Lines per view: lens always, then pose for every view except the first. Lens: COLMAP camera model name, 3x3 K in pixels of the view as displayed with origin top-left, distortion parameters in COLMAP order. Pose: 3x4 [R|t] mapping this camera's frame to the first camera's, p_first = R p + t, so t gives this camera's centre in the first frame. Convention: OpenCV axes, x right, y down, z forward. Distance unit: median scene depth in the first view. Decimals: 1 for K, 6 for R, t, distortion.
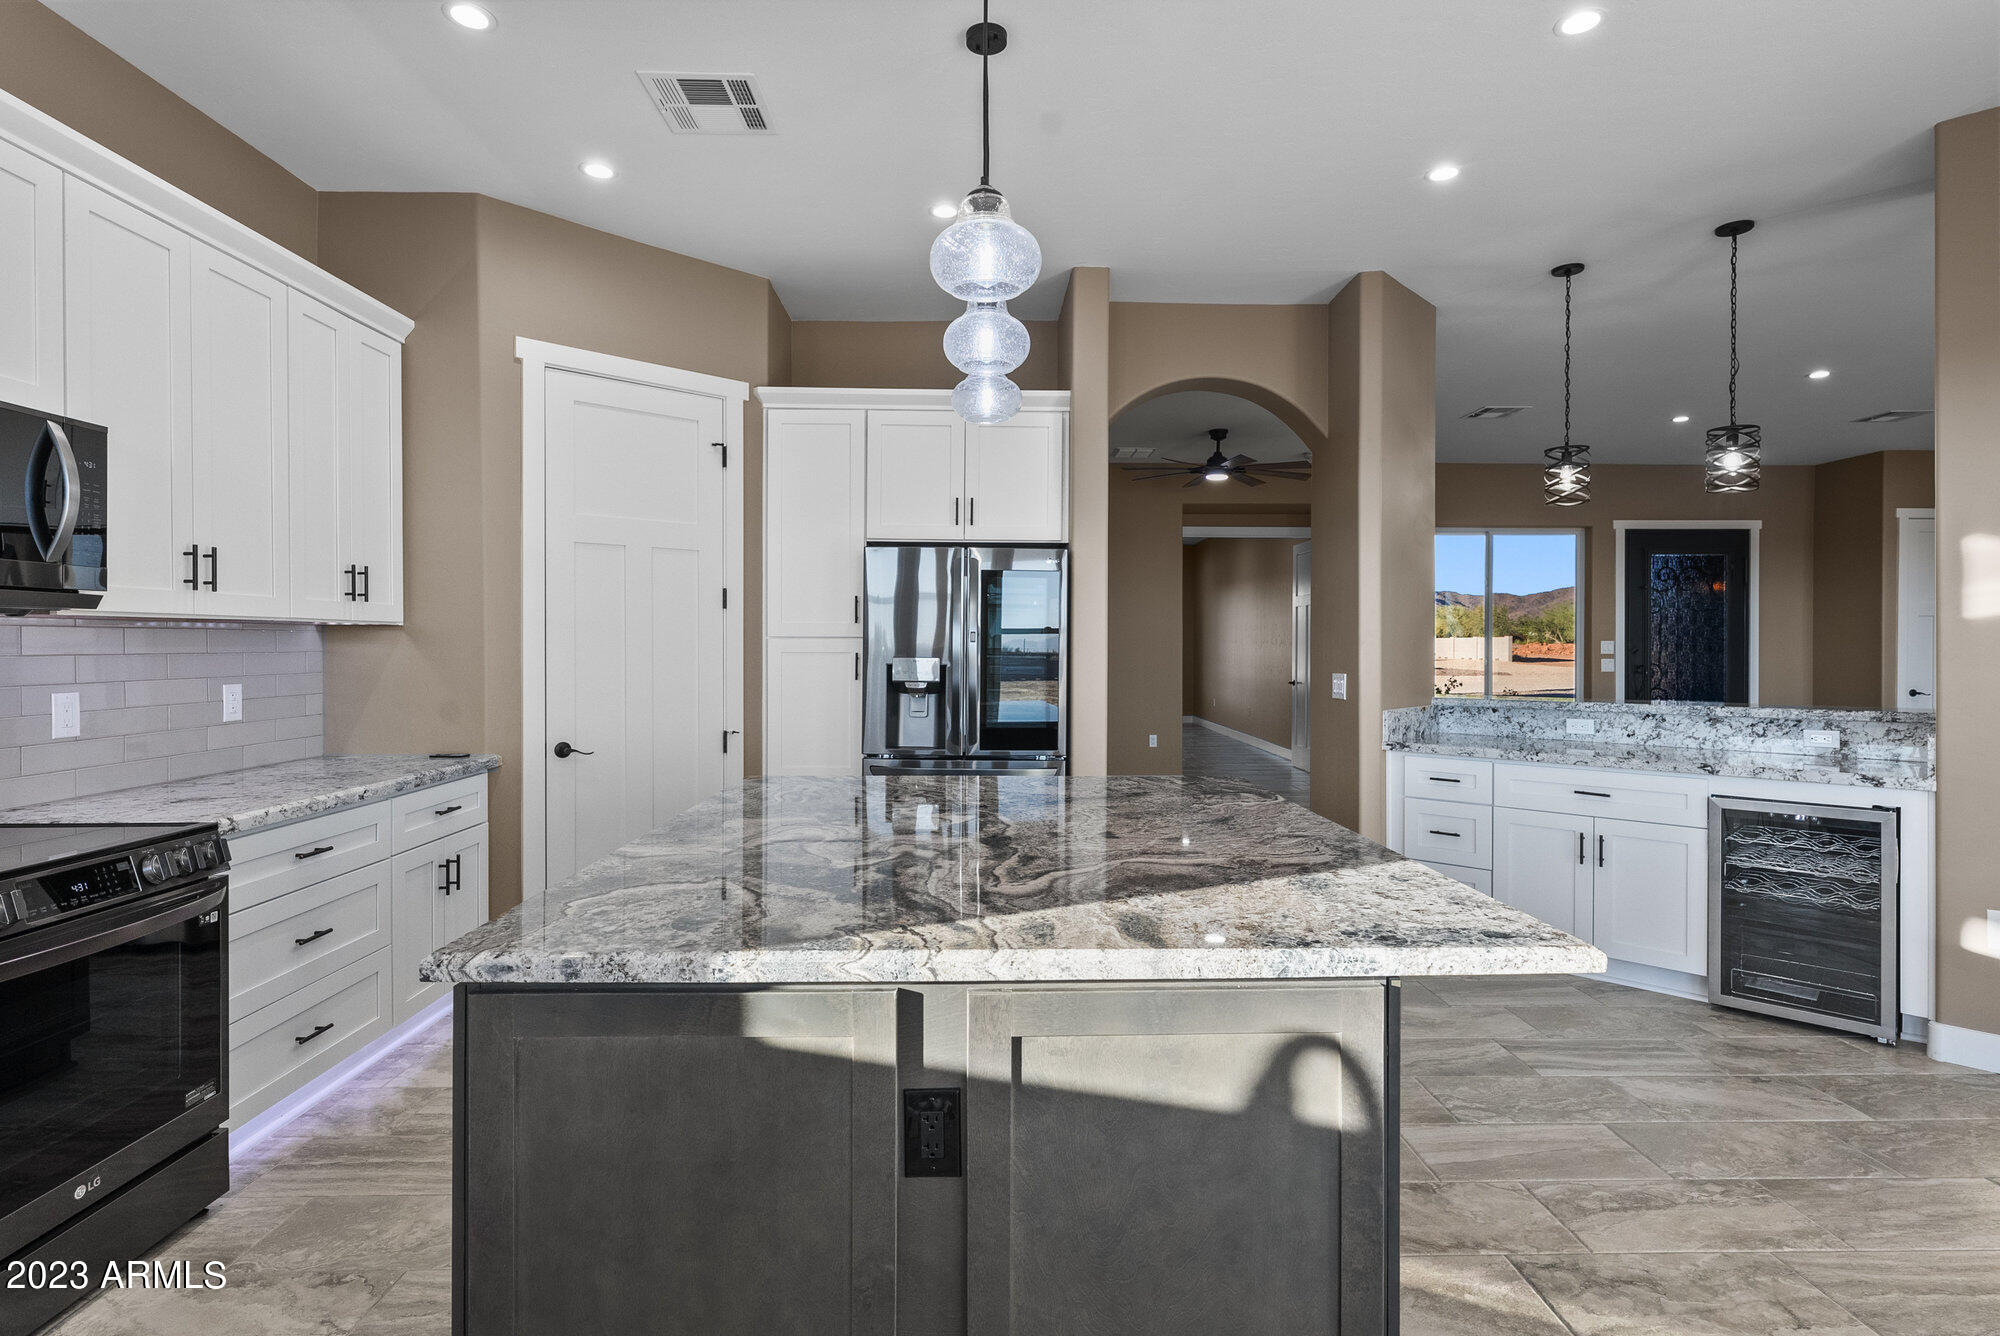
lens RADIAL K [[1012.2, 0, 993.8], [0, 1012.2, 647.5], [0, 0, 1]] dist [0.000370, -0.000044]
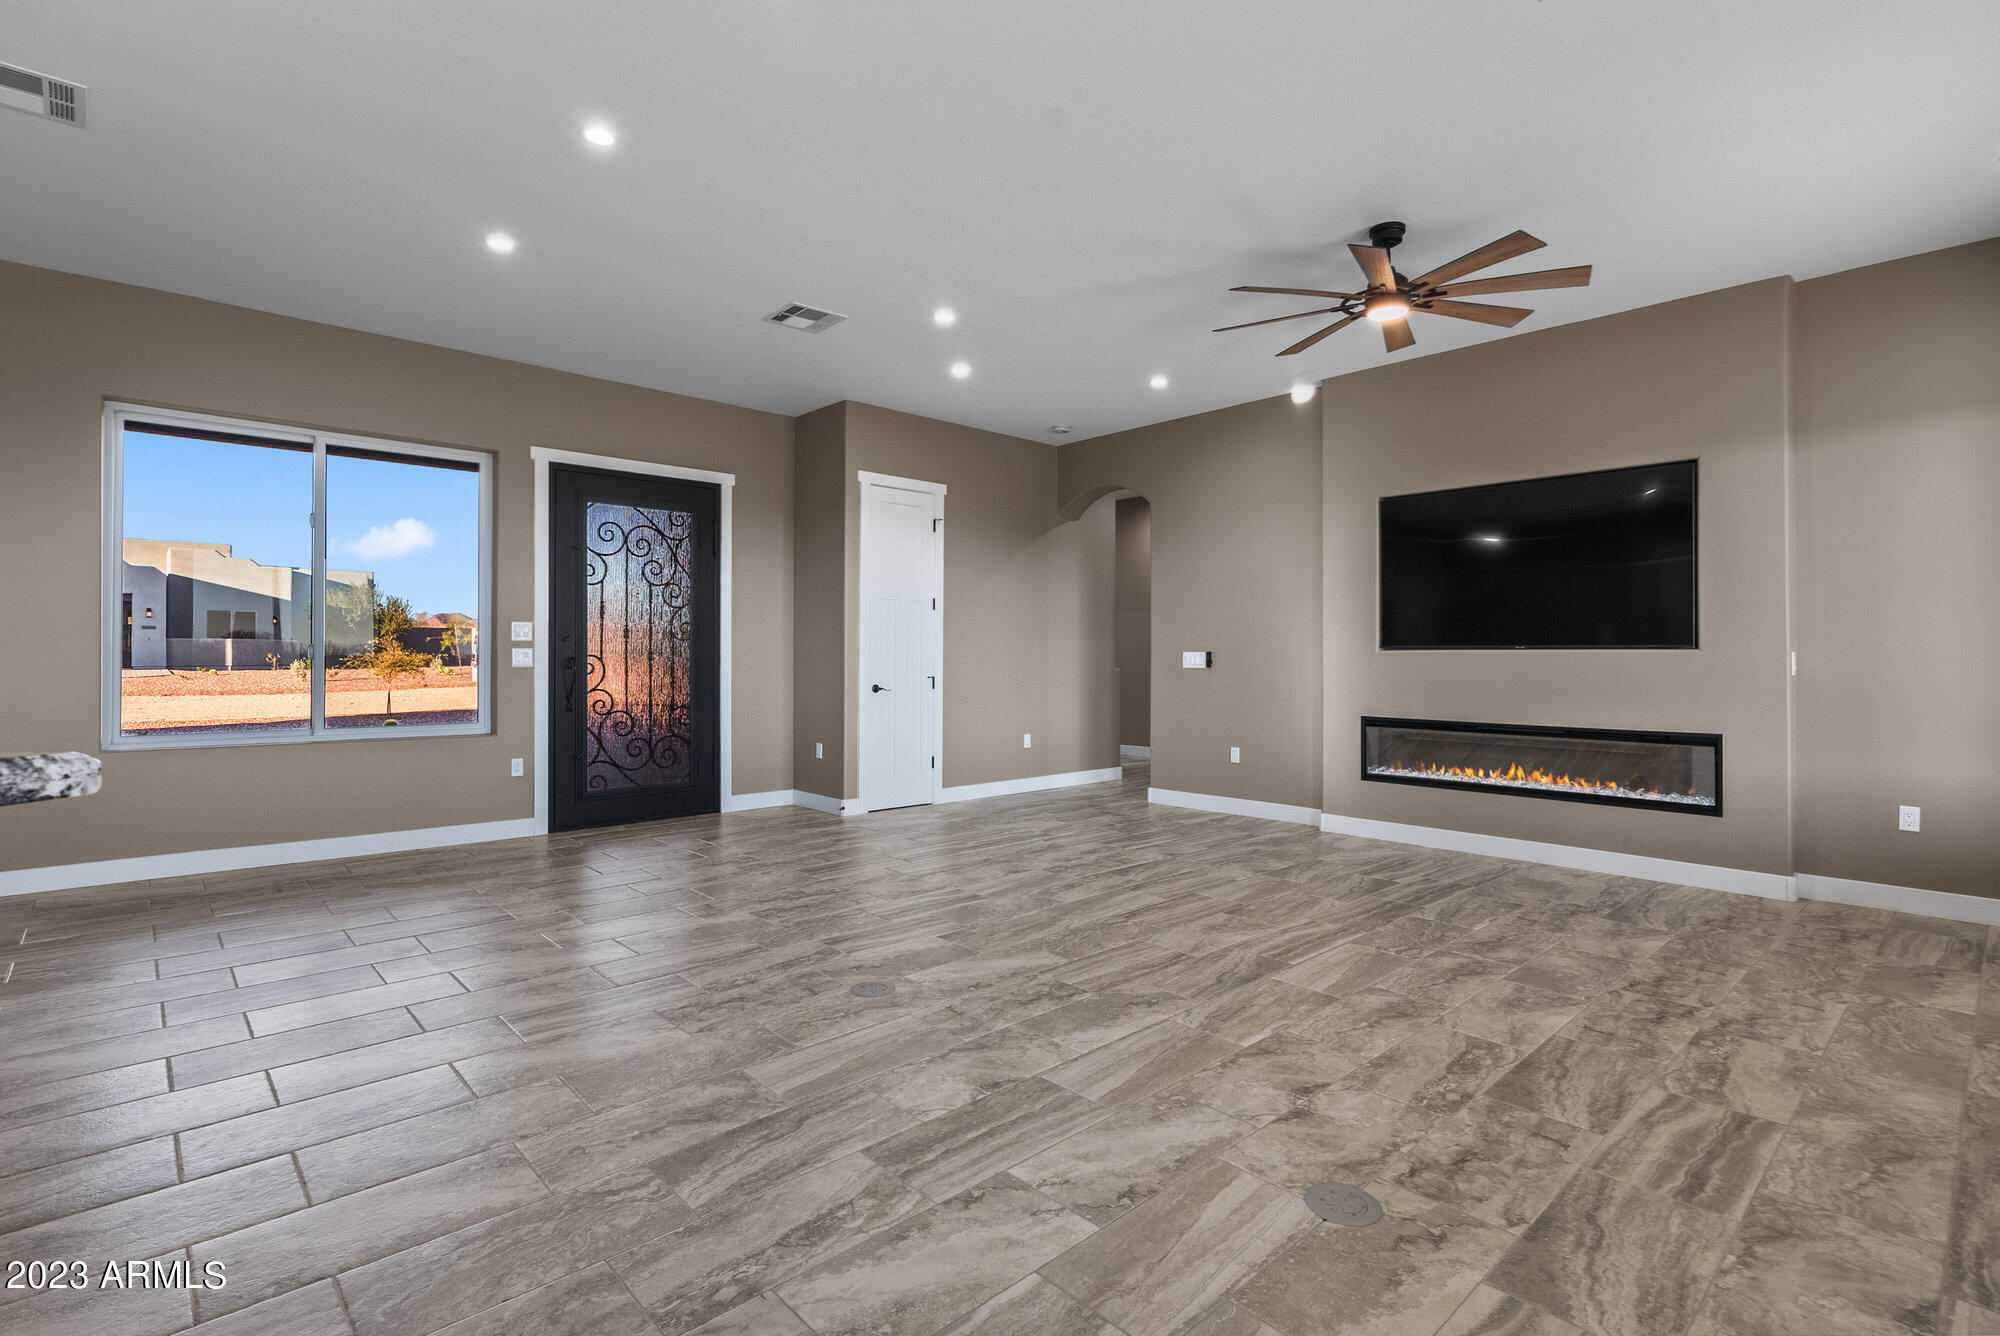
lens RADIAL K [[972.9, 0, 1036.5], [0, 972.9, 651.9], [0, 0, 1]] dist [0.001723, -0.000067]
pose [[0.722130, 0.004923, 0.691740, 0.880252], [-0.000955, 0.999981, -0.006119, 0.037691], [-0.691757, 0.003758, 0.722121, 0.628098]]
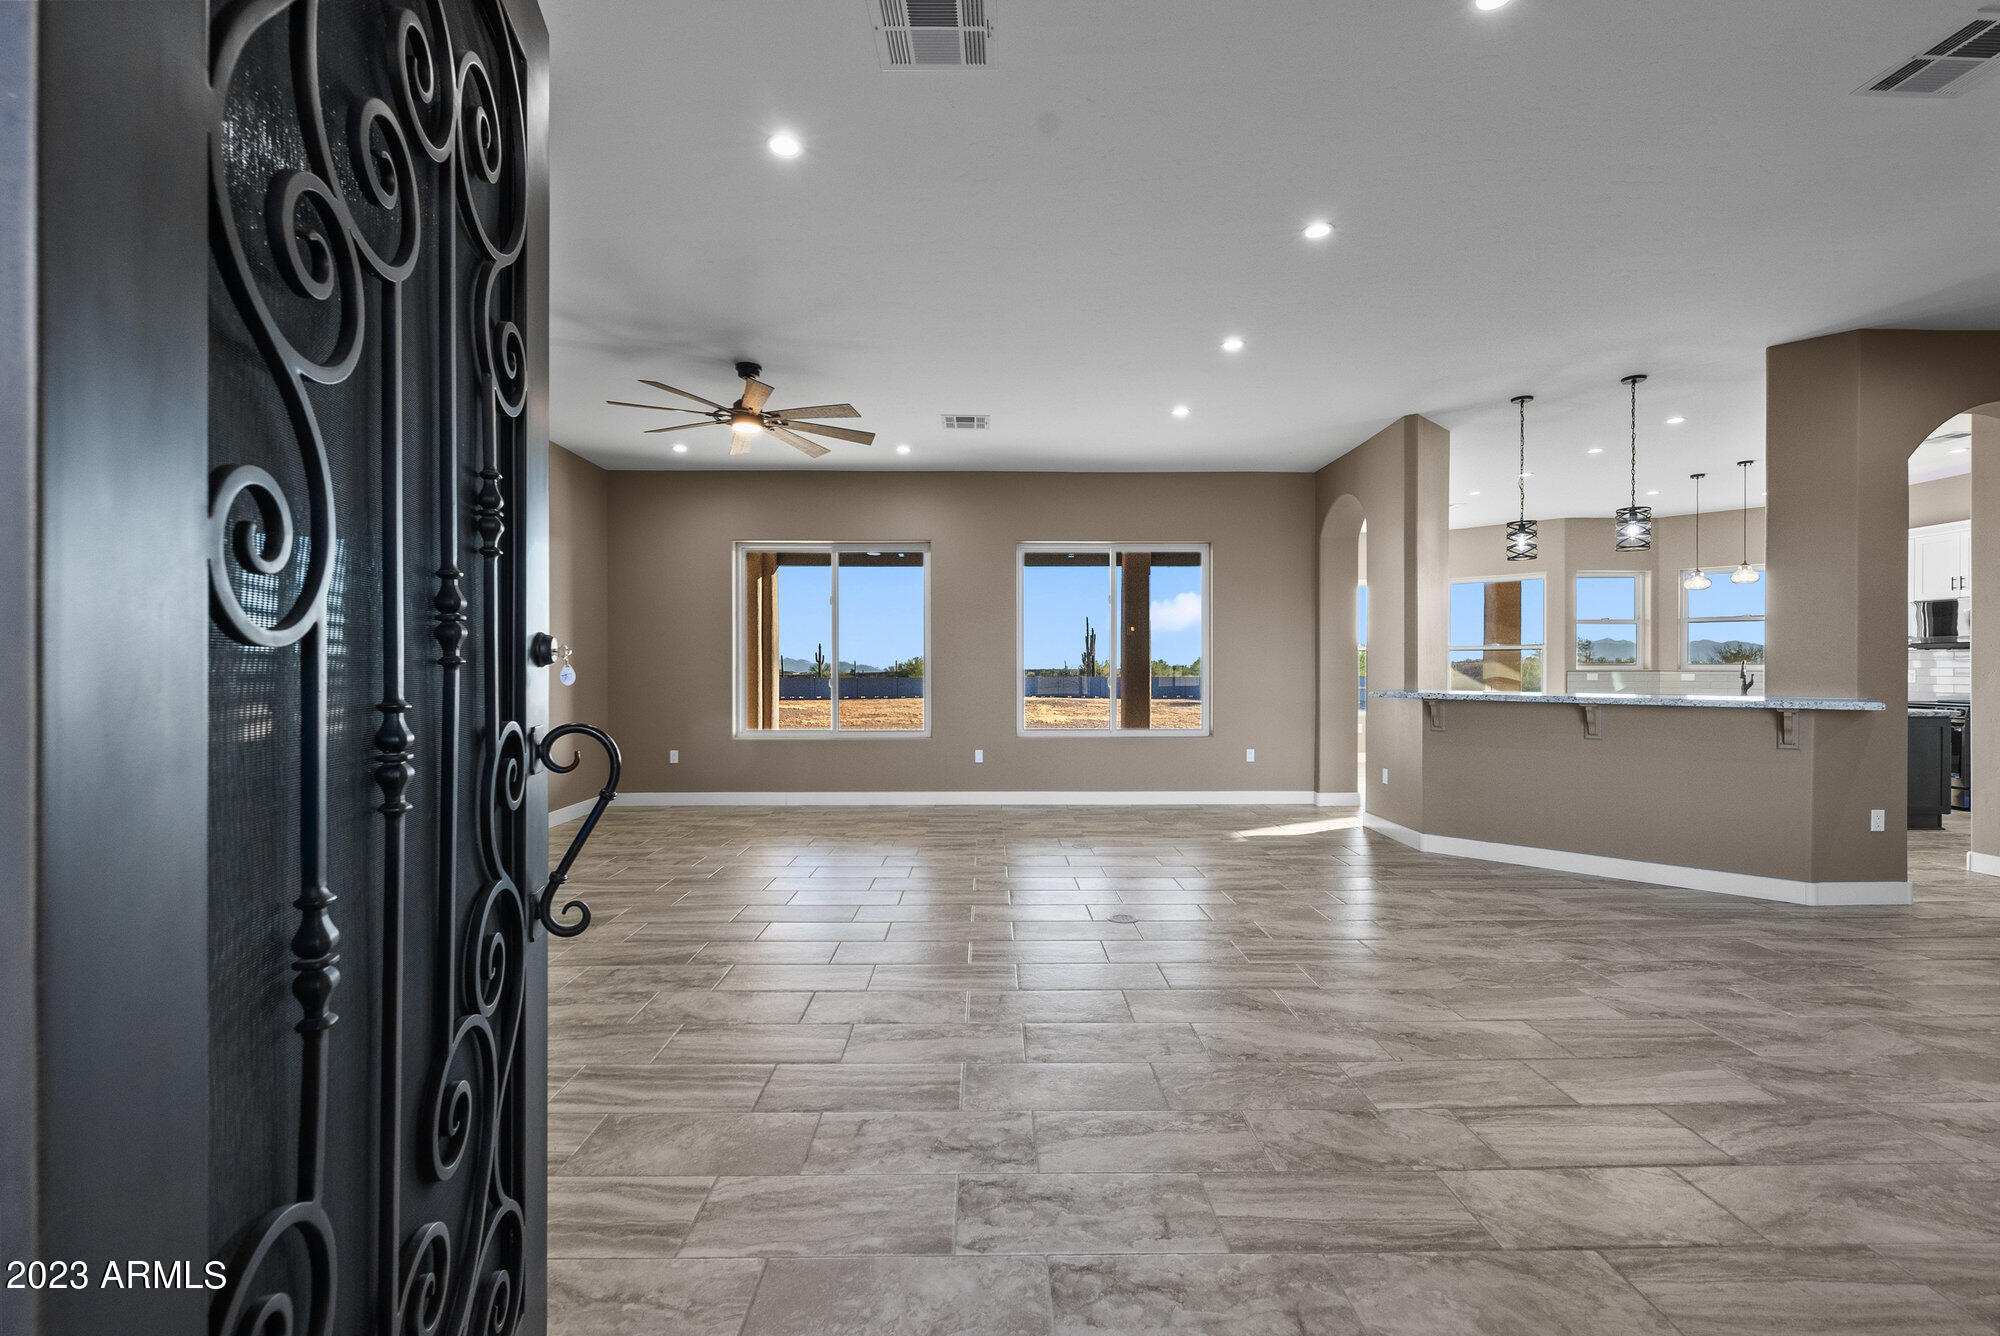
lens RADIAL K [[859.0, 0, 1015.6], [0, 859.0, 677.3], [0, 0, 1]] dist [0.000638, 0.000354]
pose [[-1.000000, 0.000503, -0.000779, 1.404298], [0.000493, 0.999911, 0.013299, 0.016539], [0.000786, 0.013298, -0.999911, 2.190079]]
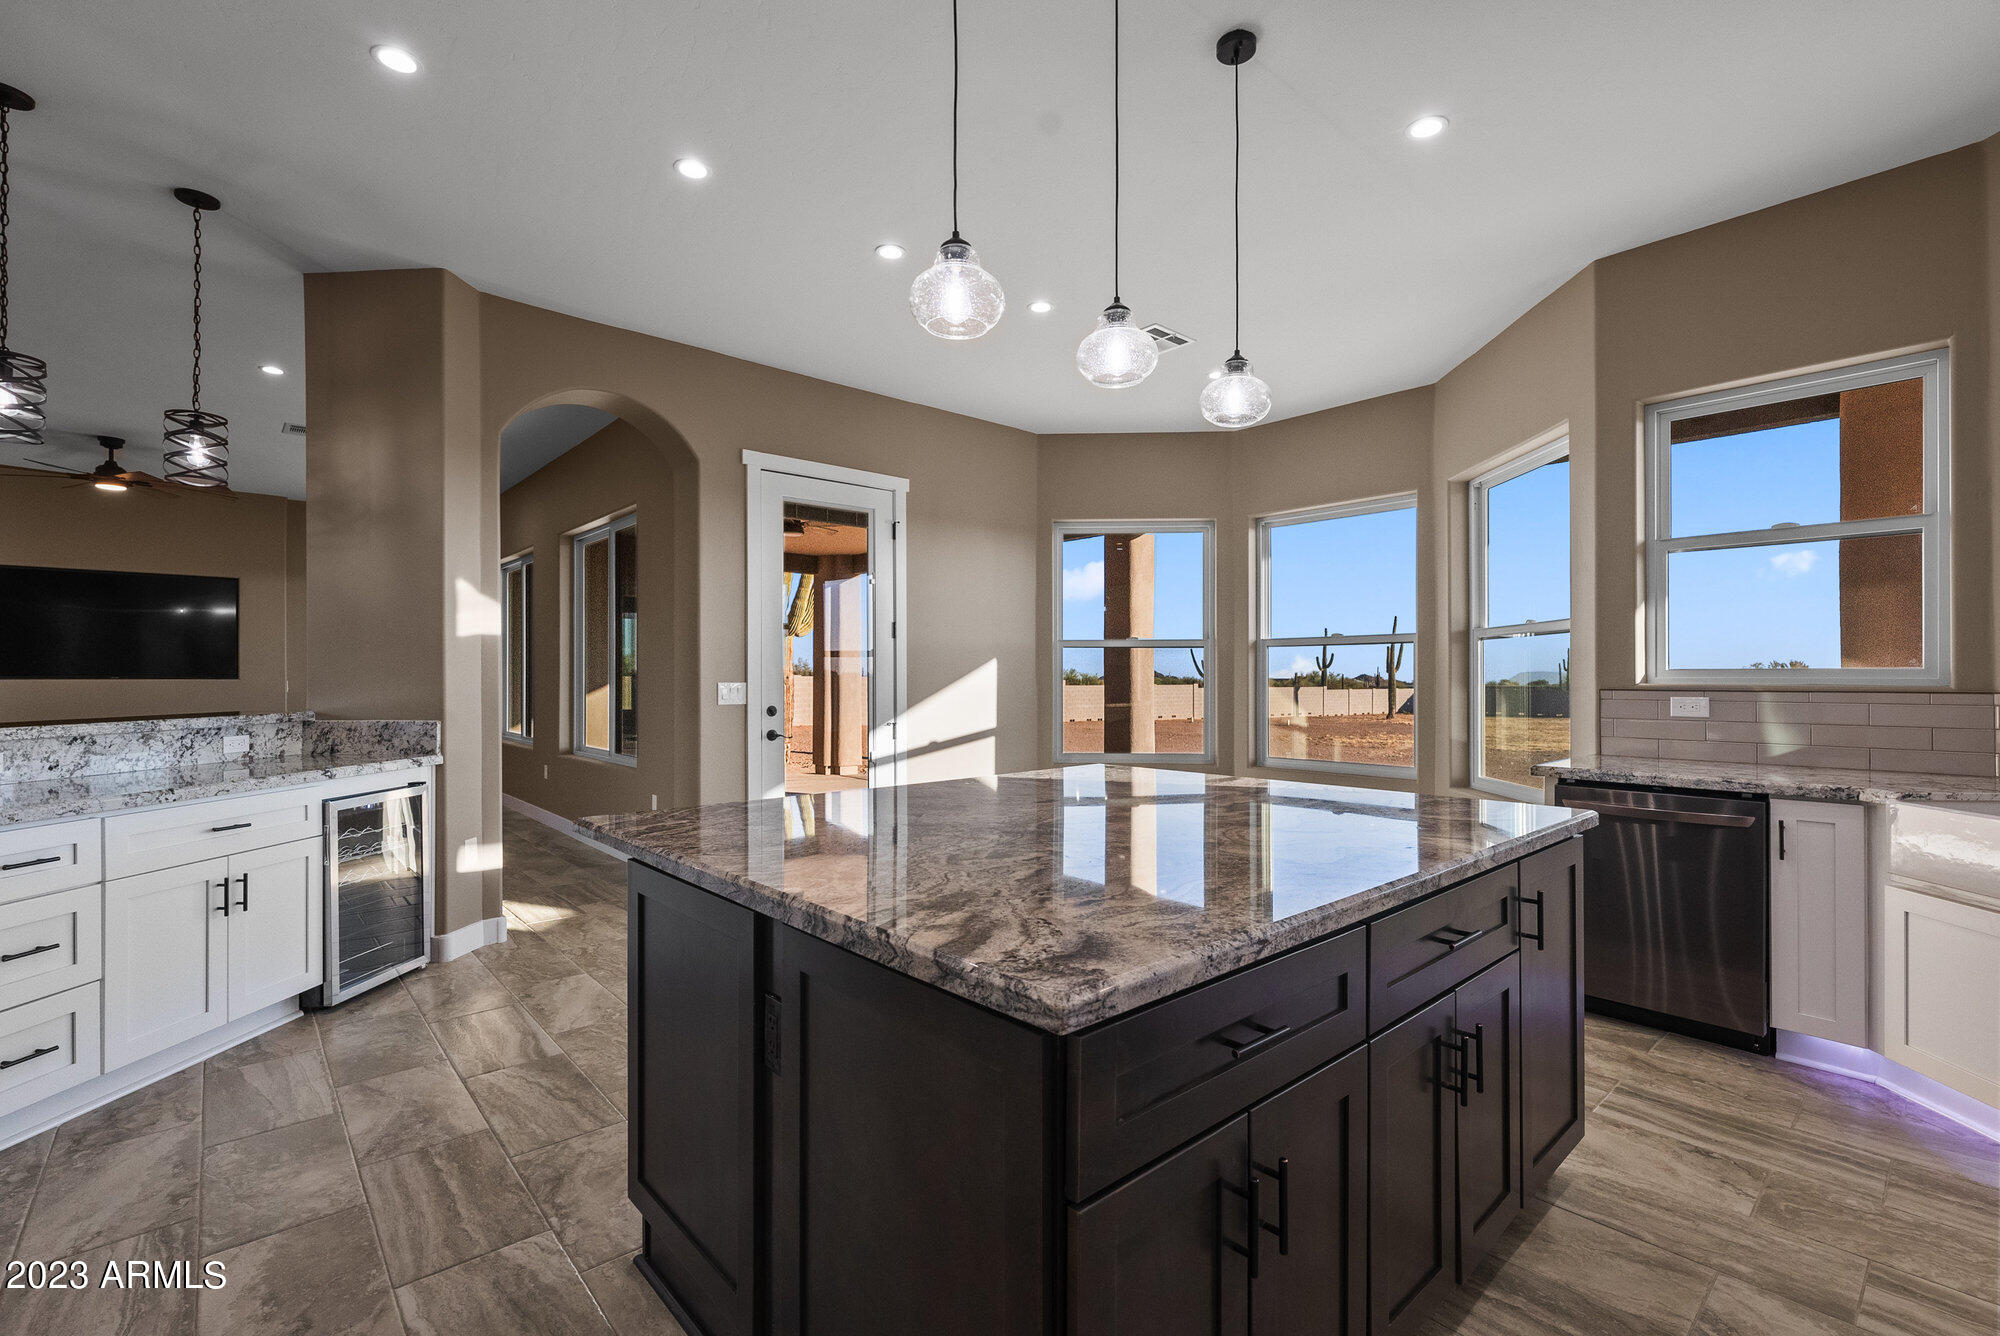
lens RADIAL K [[923.7, 0, 998.0], [0, 923.7, 667.4], [0, 0, 1]] dist [-0.002632, -0.000827]
pose [[-0.642018, 0.004975, 0.766673, -0.360375], [0.000081, 0.999979, -0.006421, 0.016433], [-0.766689, -0.004060, -0.642006, 0.915582]]
